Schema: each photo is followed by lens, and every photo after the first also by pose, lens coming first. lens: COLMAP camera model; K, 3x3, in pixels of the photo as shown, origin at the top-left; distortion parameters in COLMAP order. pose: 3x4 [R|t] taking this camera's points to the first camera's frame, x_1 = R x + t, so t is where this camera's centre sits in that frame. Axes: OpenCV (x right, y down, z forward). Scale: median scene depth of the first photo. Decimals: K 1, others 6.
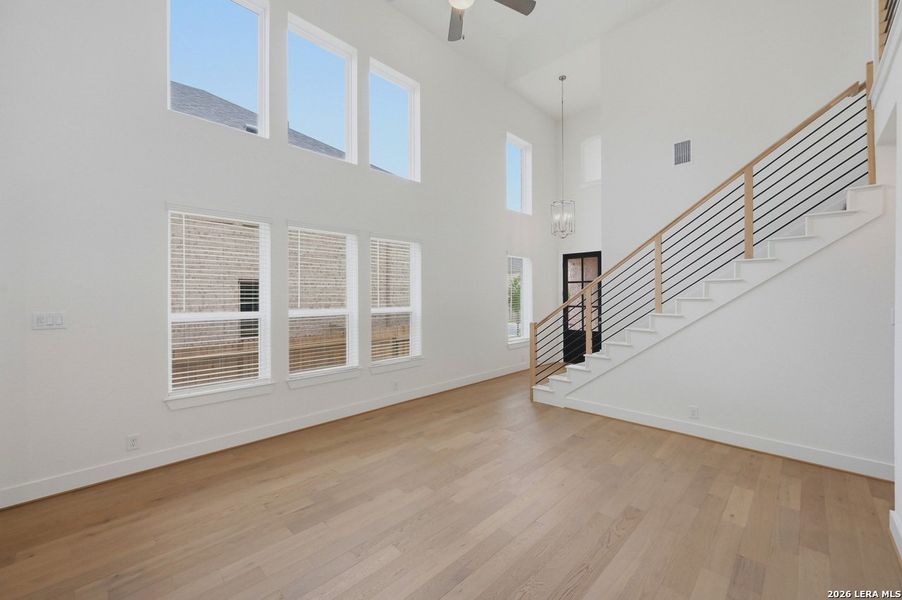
lens RADIAL K [[361.9, 0, 453.0], [0, 361.9, 294.9], [0, 0, 1]] dist [0.000571, -0.000048]
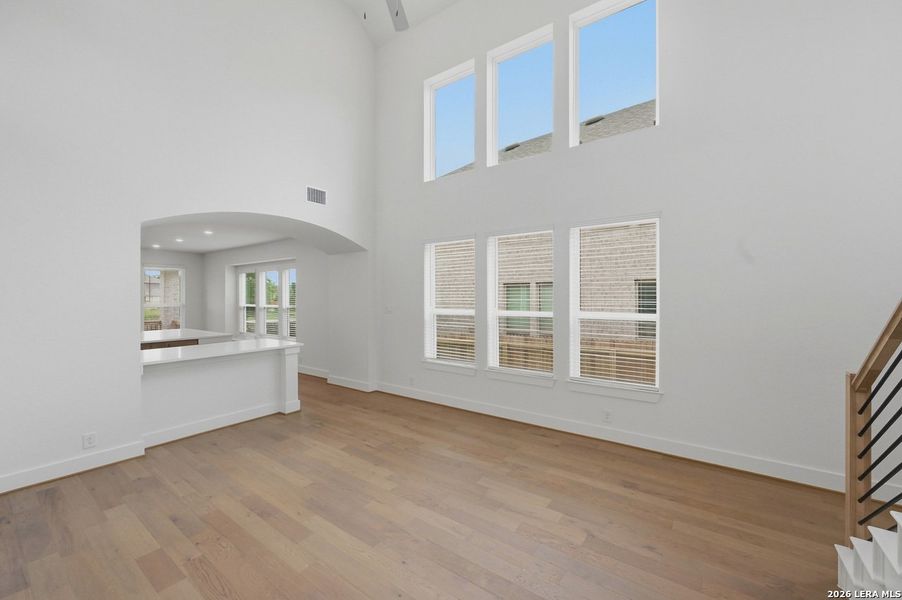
lens RADIAL K [[361.9, 0, 453.0], [0, 361.9, 294.9], [0, 0, 1]] dist [0.000571, -0.000048]
pose [[0.145218, -0.003925, -0.989392, 0.741868], [0.004580, 0.999984, -0.003295, -0.003878], [0.989389, -0.004053, 0.145233, 0.780949]]
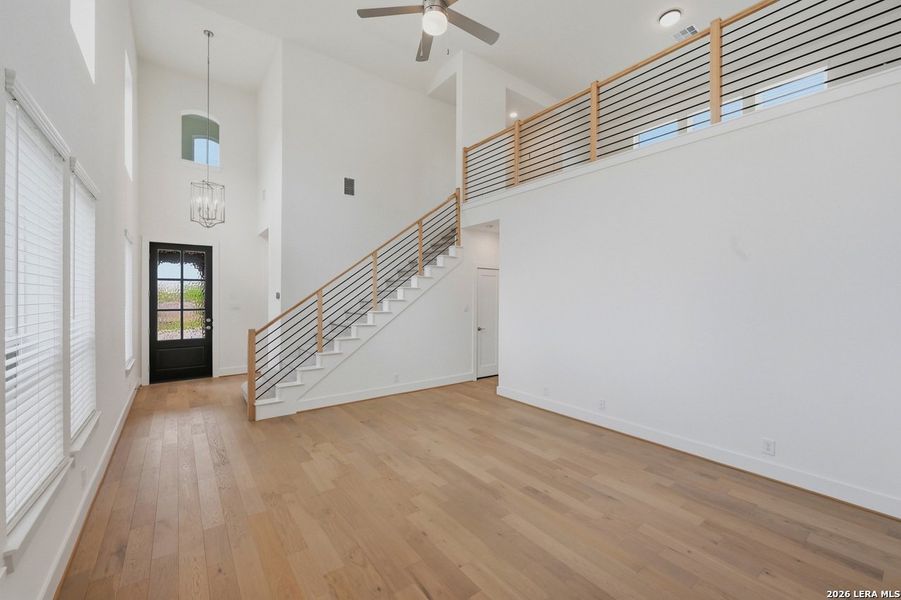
lens RADIAL K [[365.7, 0, 450.6], [0, 365.7, 297.0], [0, 0, 1]] dist [-0.000517, -0.000245]
pose [[0.149677, 0.001582, 0.988734, -0.786291], [-0.007445, 0.999972, -0.000472, -0.002696], [-0.988707, -0.007291, 0.149685, 0.585429]]
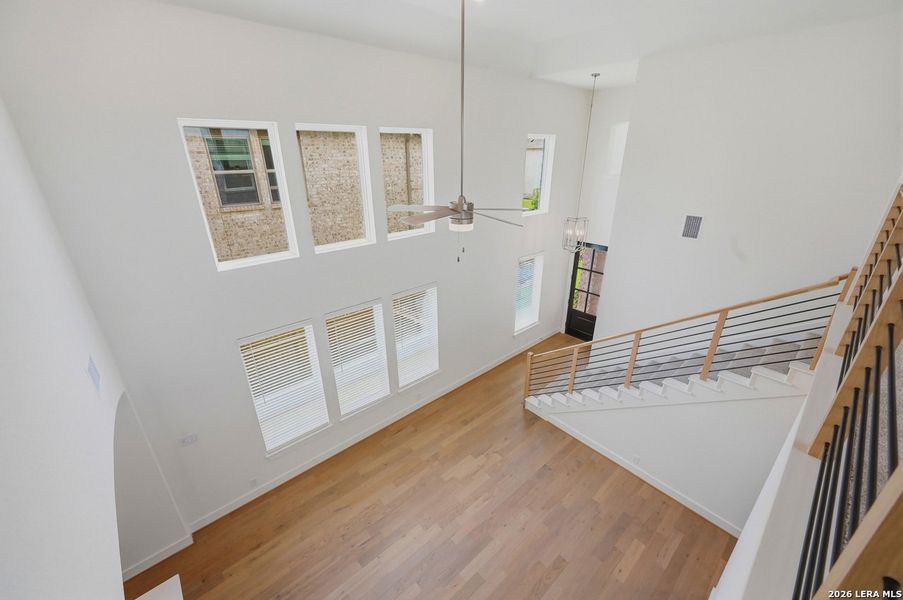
lens RADIAL K [[359.7, 0, 451.6], [0, 359.7, 297.7], [0, 0, 1]] dist [0.000277, -0.000239]
pose [[0.997219, 0.029613, -0.068393, 0.053084], [-0.001159, 0.923726, 0.383052, -0.779260], [0.074520, -0.381907, 0.921191, -0.062707]]
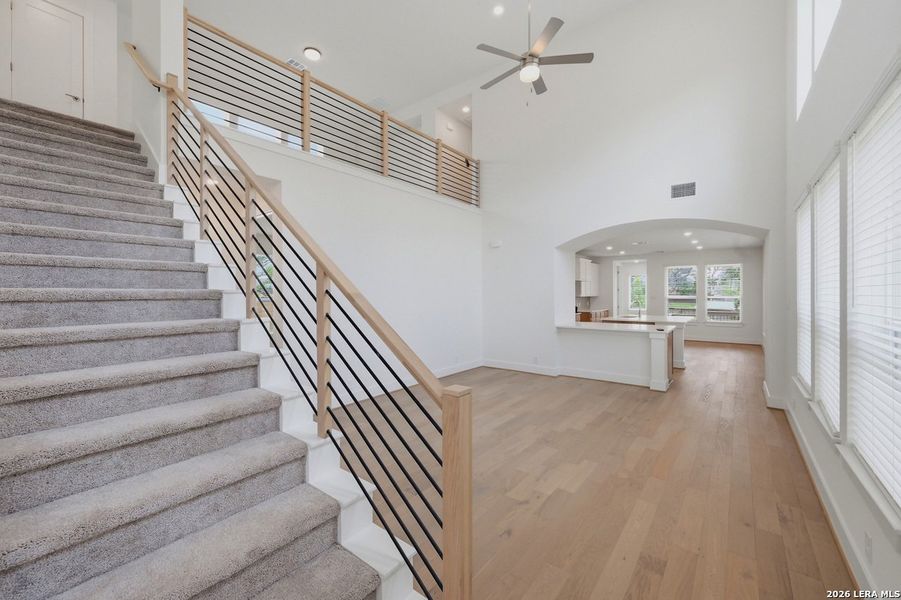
lens RADIAL K [[361.5, 0, 452.5], [0, 361.5, 294.9], [0, 0, 1]] dist [0.000571, -0.000048]
pose [[-0.994020, 0.005486, -0.109057, 0.358442], [0.005491, 0.999985, 0.000254, 0.017624], [0.109057, -0.000347, -0.994035, 1.761750]]
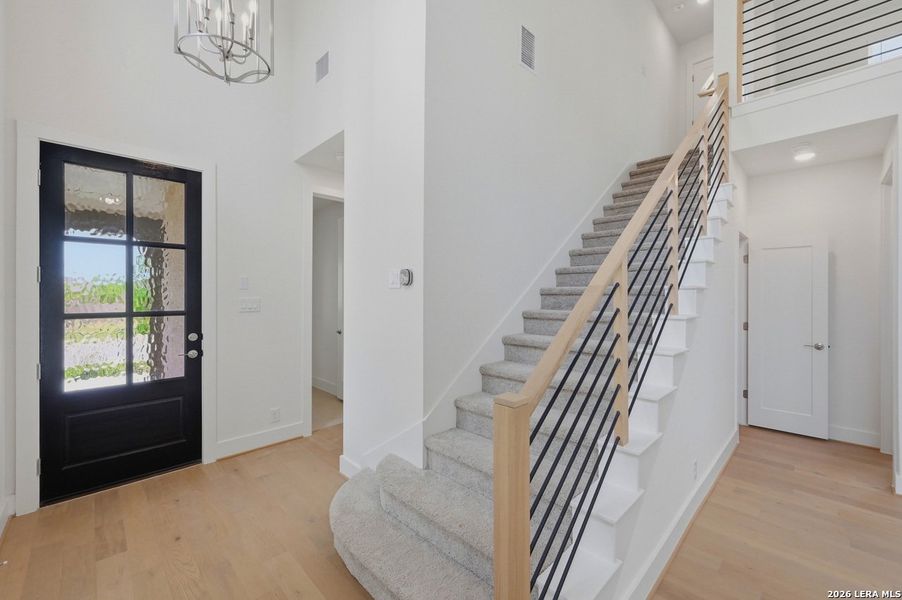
lens RADIAL K [[370.7, 0, 447.6], [0, 370.7, 292.0], [0, 0, 1]] dist [0.006175, 0.000106]
pose [[0.012495, 0.003487, 0.999916, 0.013574], [-0.004687, 0.999983, -0.003429, 0.020784], [-0.999911, -0.004644, 0.012511, 1.473045]]
